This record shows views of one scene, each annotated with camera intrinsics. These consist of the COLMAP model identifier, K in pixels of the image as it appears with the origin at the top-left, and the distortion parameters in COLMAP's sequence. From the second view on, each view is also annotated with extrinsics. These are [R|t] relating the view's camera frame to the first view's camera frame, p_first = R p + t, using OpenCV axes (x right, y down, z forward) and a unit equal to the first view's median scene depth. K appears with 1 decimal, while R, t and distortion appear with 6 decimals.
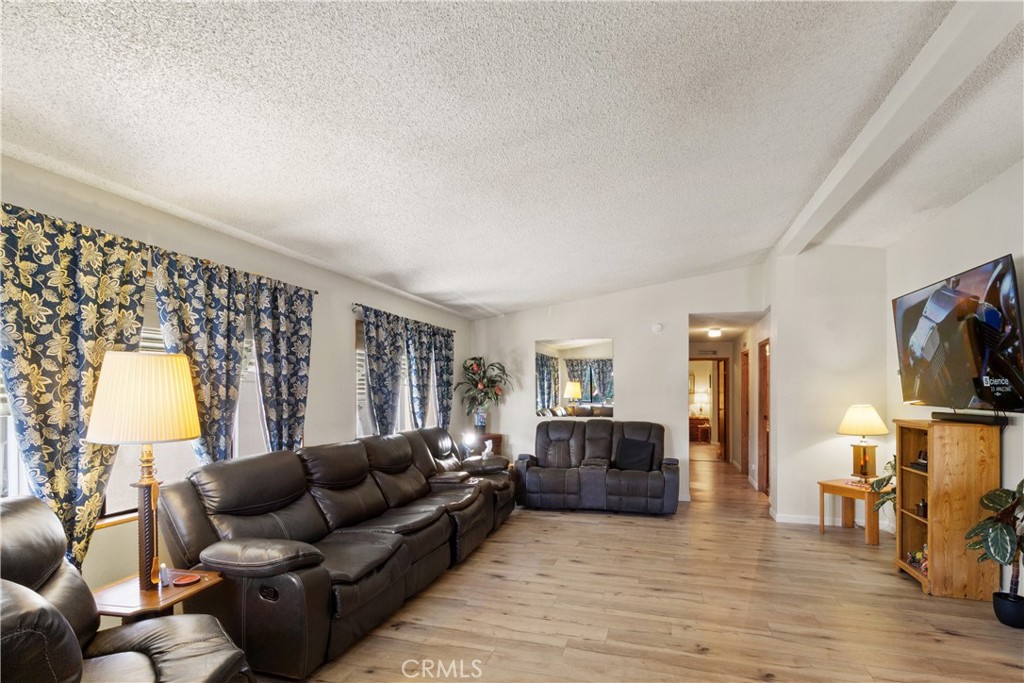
lens RADIAL K [[499.0, 0, 510.2], [0, 499.0, 417.8], [0, 0, 1]] dist [0.001177, -0.000241]
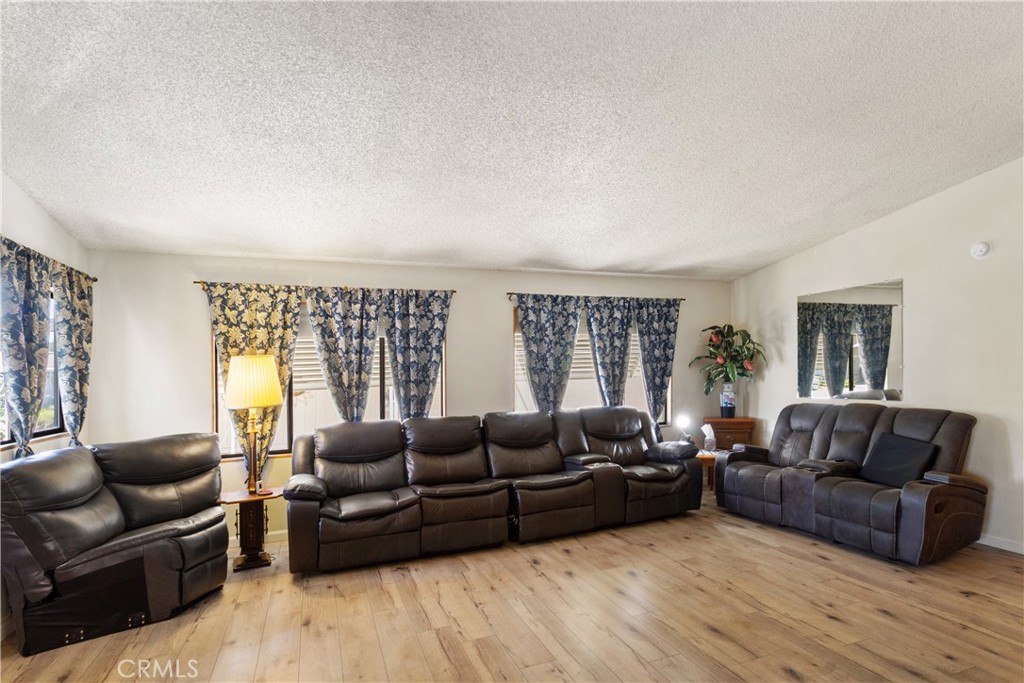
lens RADIAL K [[520.3, 0, 536.4], [0, 520.3, 400.3], [0, 0, 1]] dist [0.000954, -0.000133]
pose [[0.635386, 0.021611, -0.771892, 0.732921], [-0.013154, 0.999766, 0.017163, -0.011612], [0.772083, -0.000752, 0.635522, 0.356645]]
